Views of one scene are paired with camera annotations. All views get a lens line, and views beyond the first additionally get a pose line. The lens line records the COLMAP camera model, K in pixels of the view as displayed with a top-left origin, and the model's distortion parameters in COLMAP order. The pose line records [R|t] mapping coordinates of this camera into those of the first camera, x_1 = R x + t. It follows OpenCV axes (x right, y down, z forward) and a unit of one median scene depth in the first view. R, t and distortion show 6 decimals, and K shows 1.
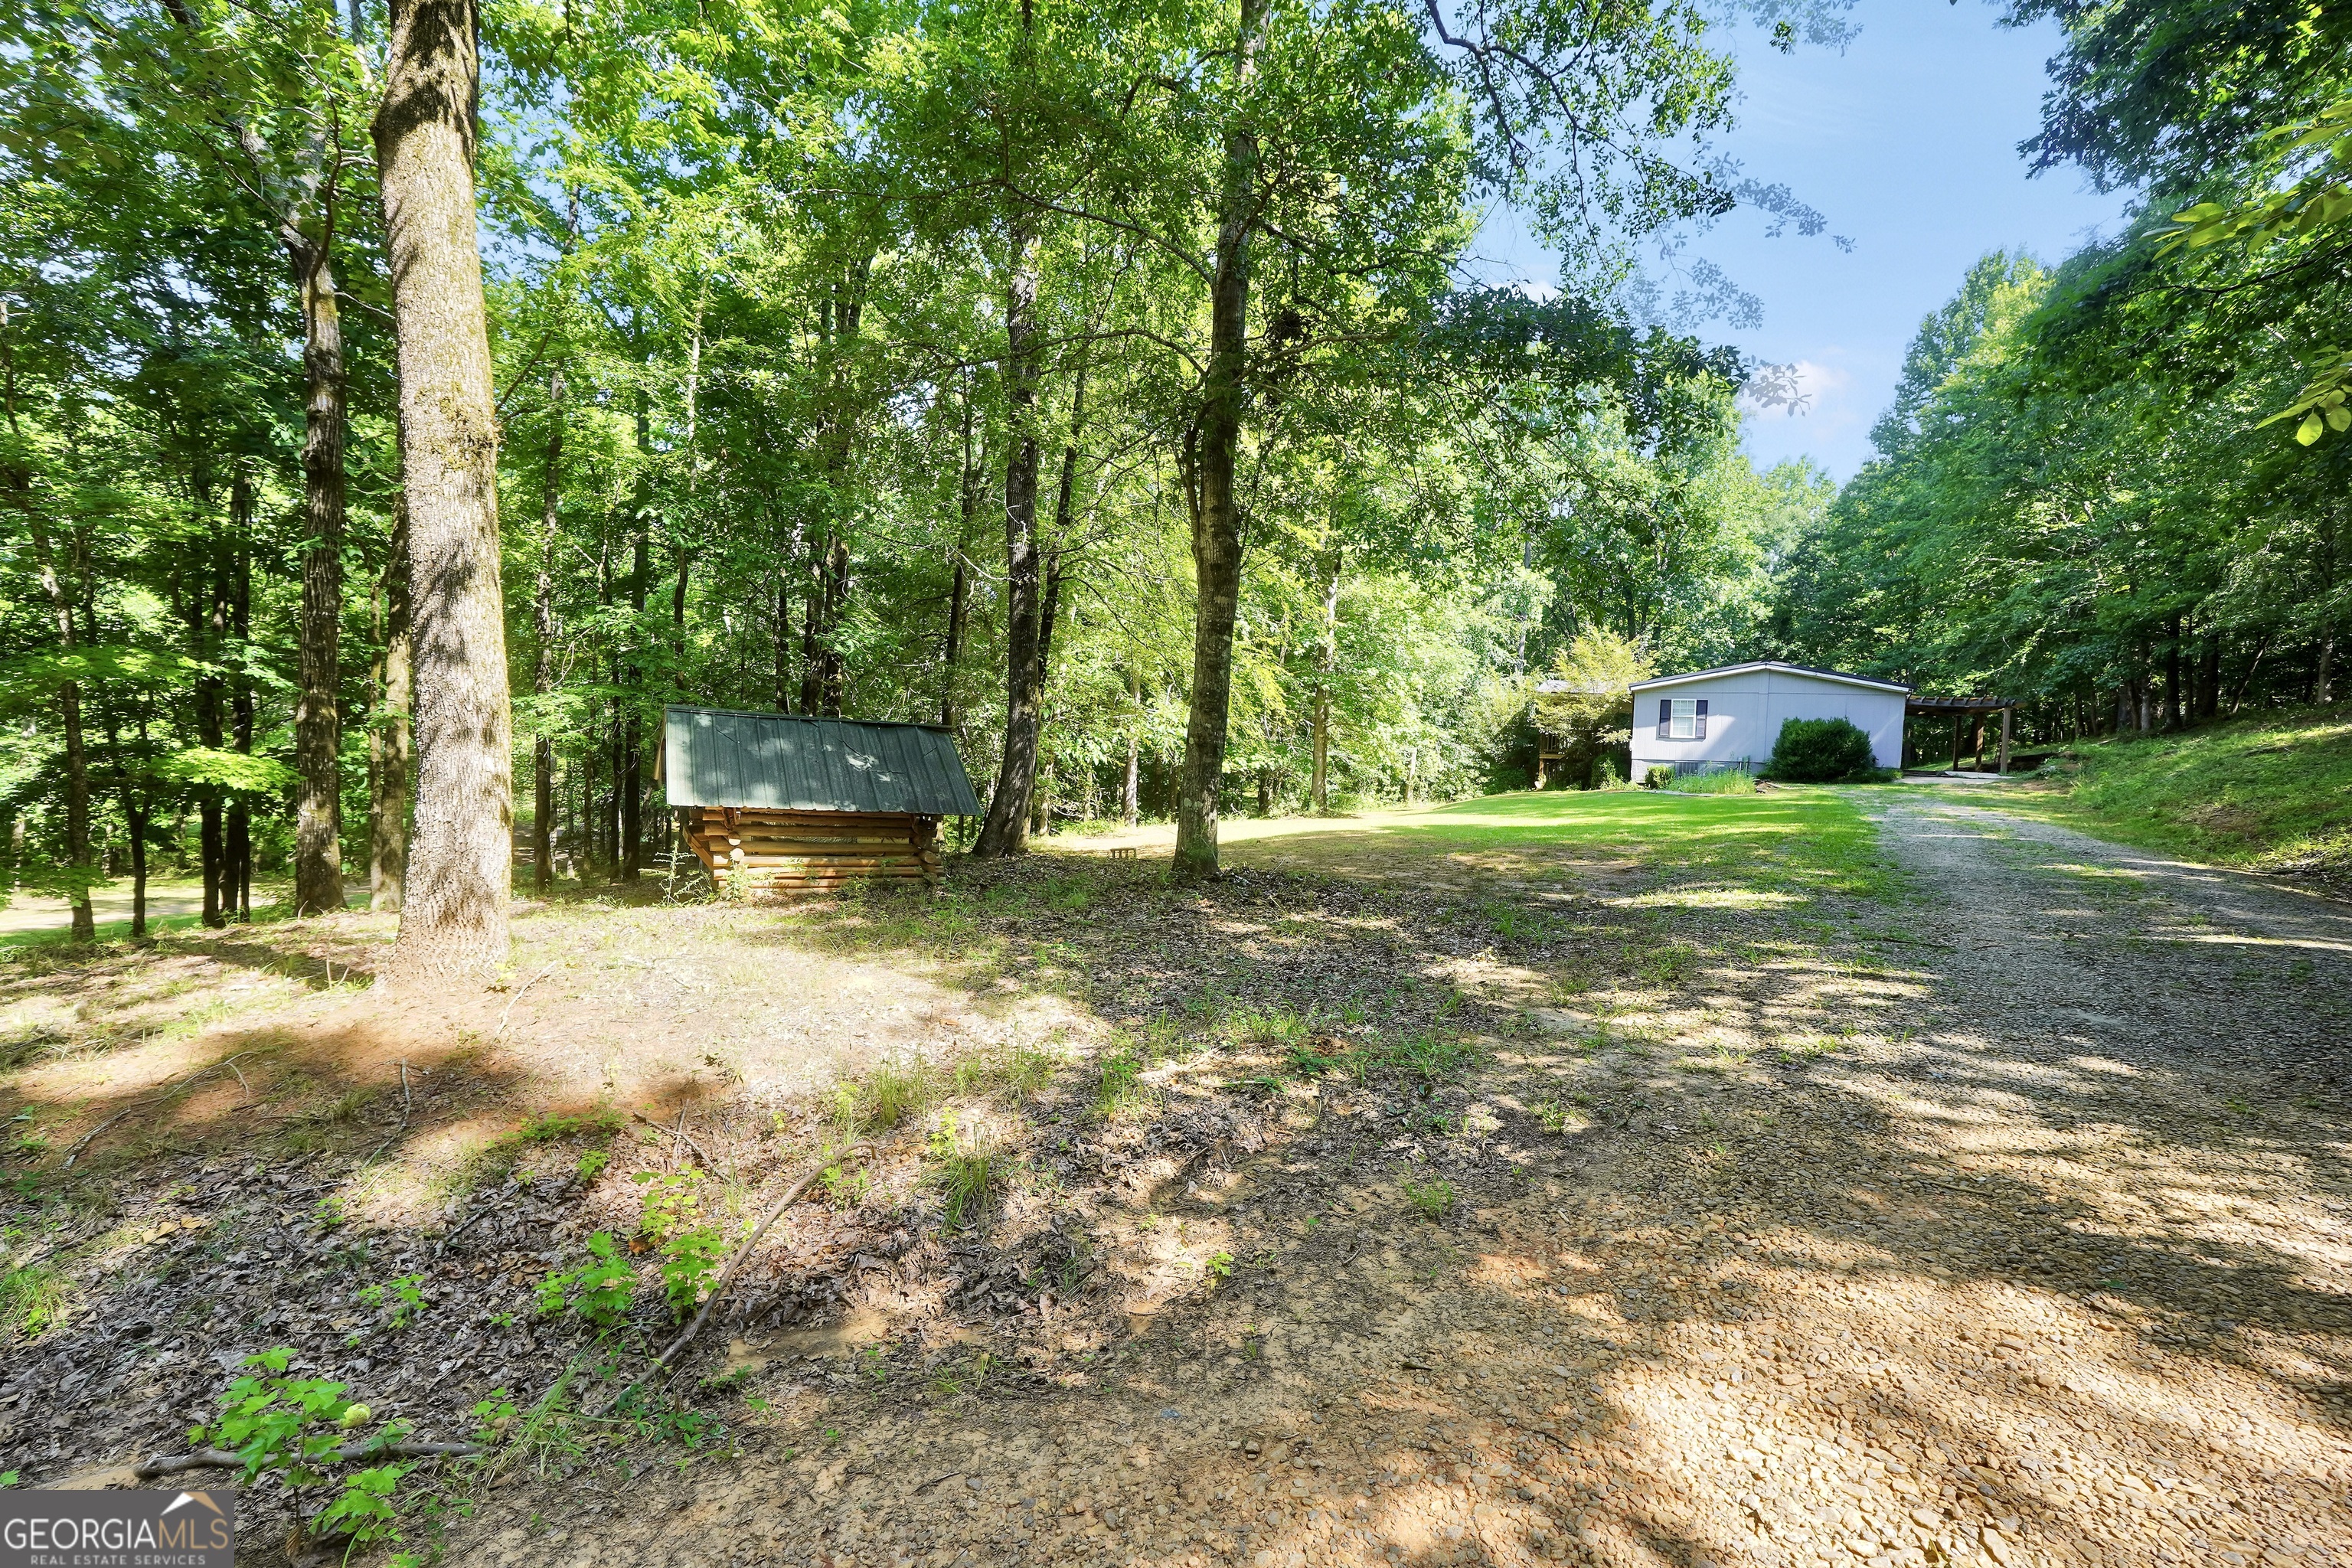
lens RADIAL K [[969.2, 0, 1176.0], [0, 969.2, 784.0], [0, 0, 1]] dist [-0.017758, -0.000085]
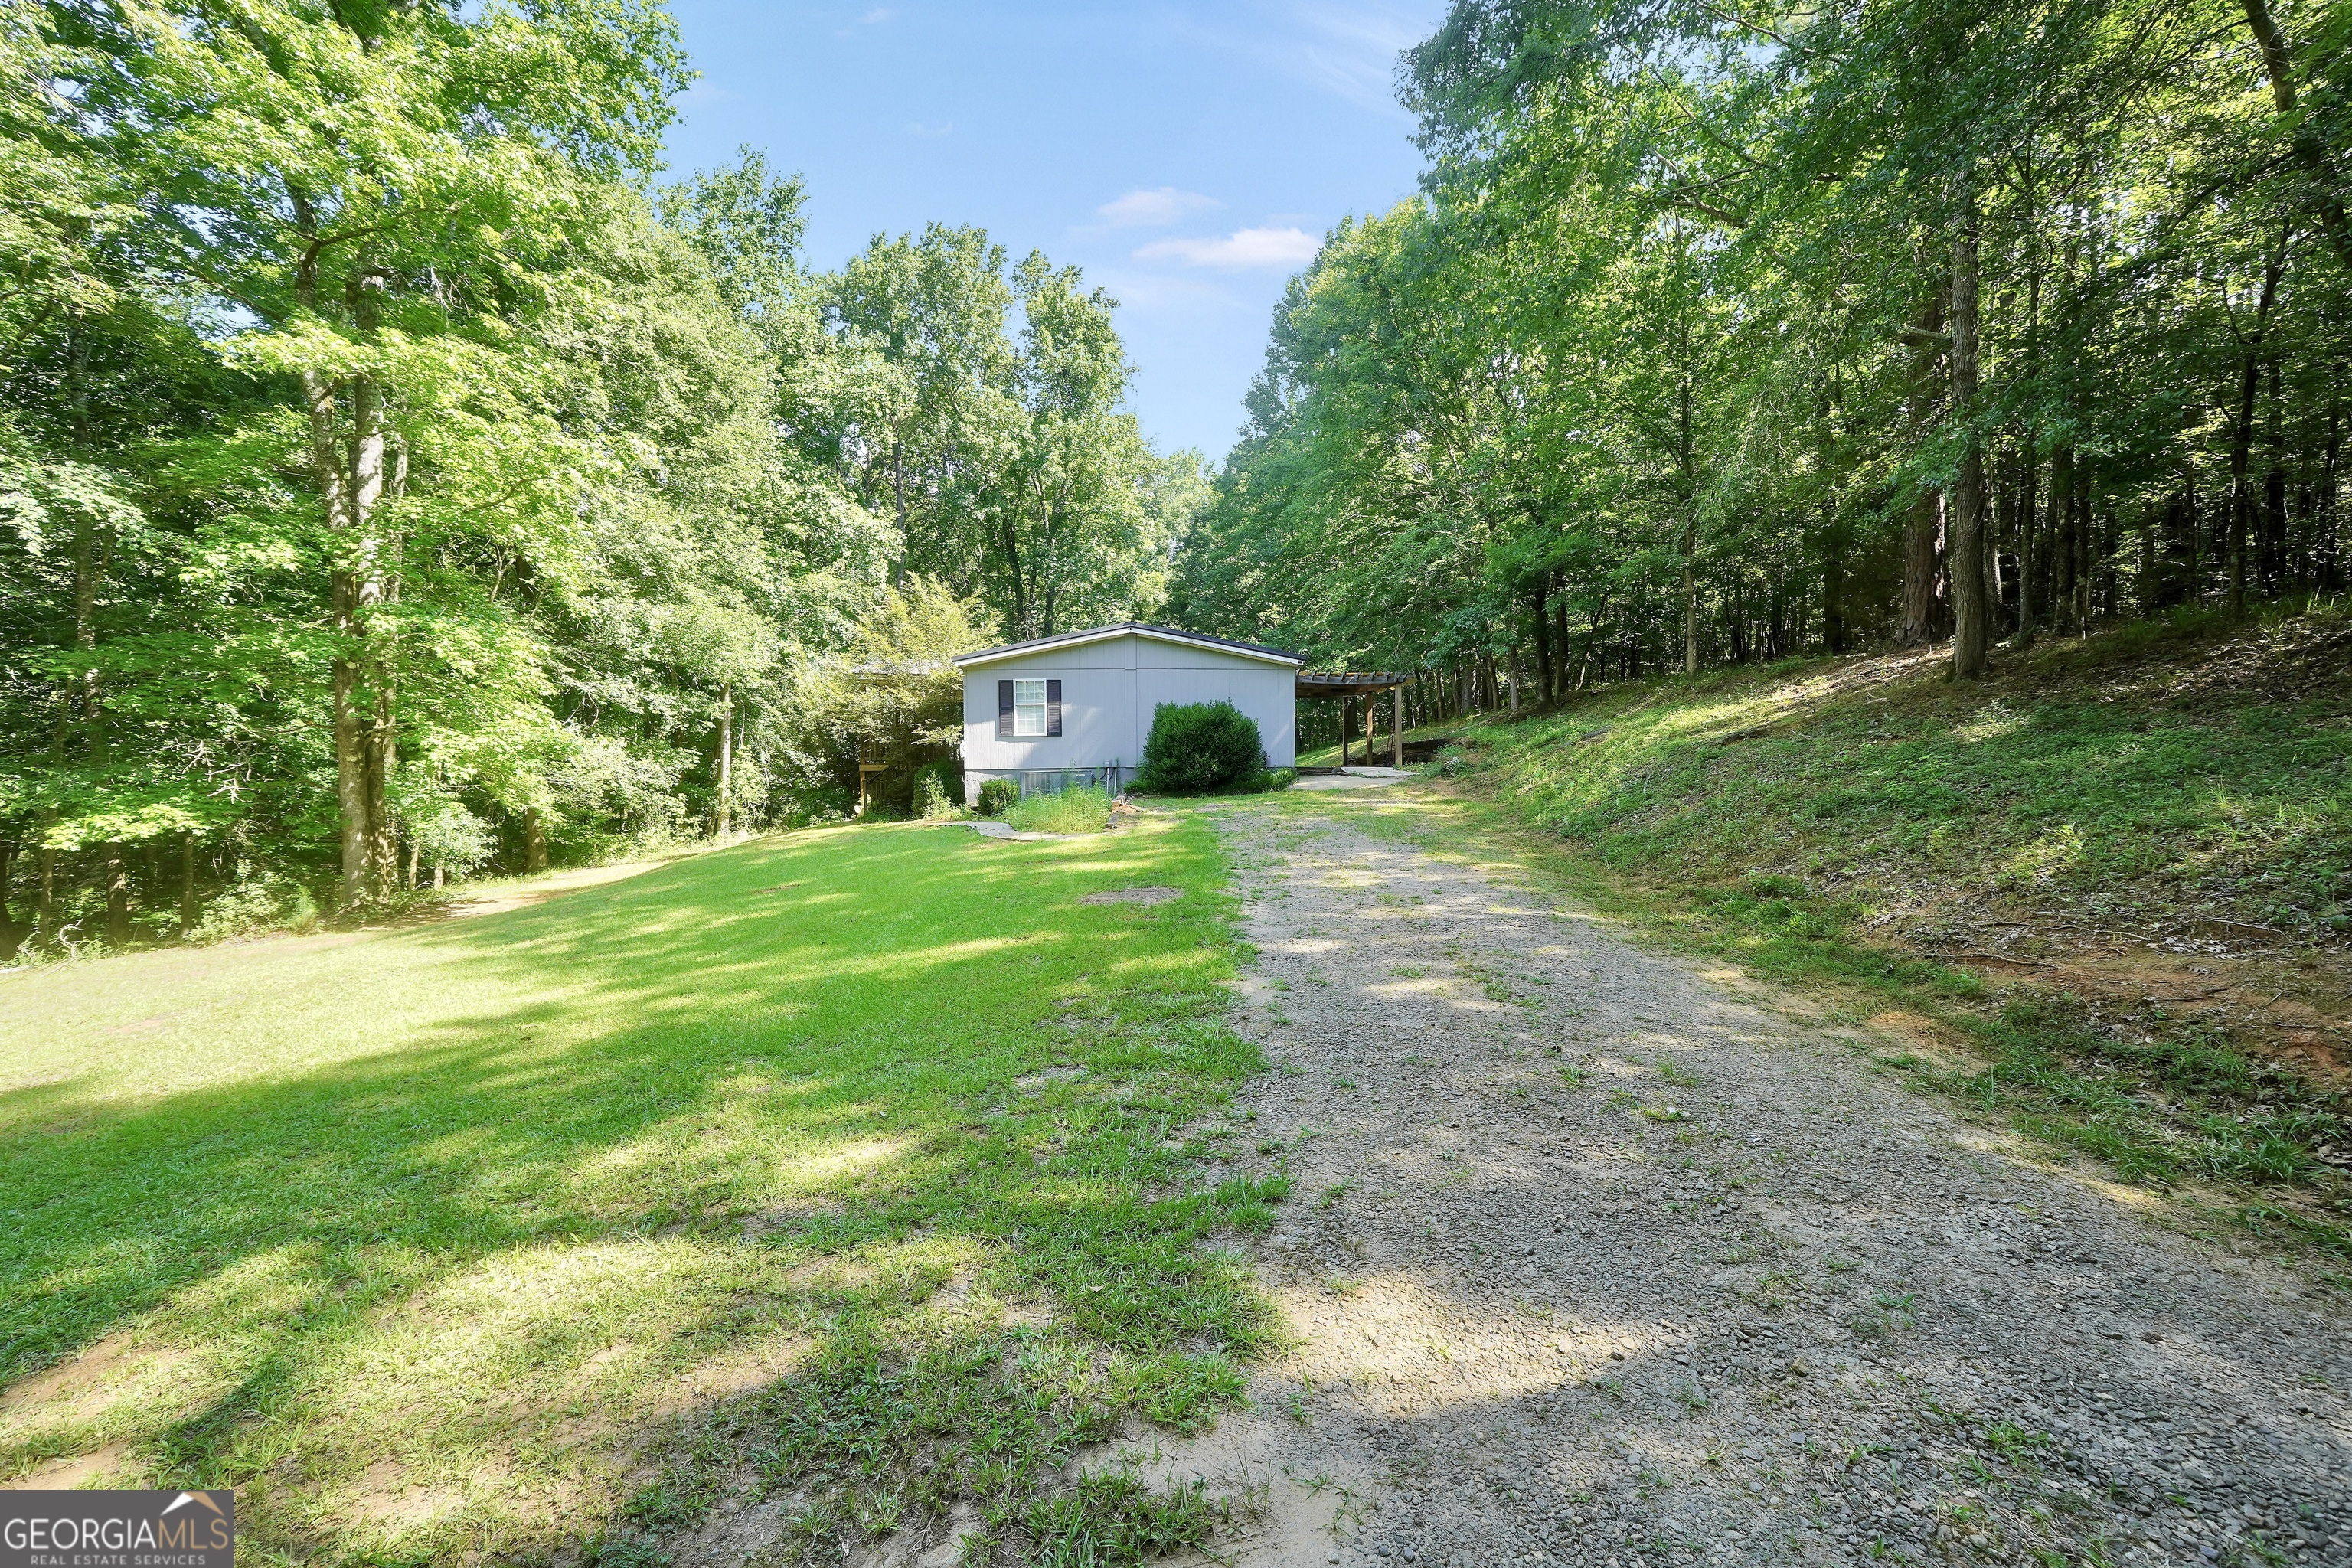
lens RADIAL K [[994.1, 0, 1158.7], [0, 994.1, 794.6], [0, 0, 1]] dist [-0.003559, 0.000387]
pose [[0.866762, -0.062565, 0.494781, 0.210871], [0.056573, 0.998031, 0.027095, -0.017053], [-0.495502, 0.004506, 0.868595, 0.287247]]
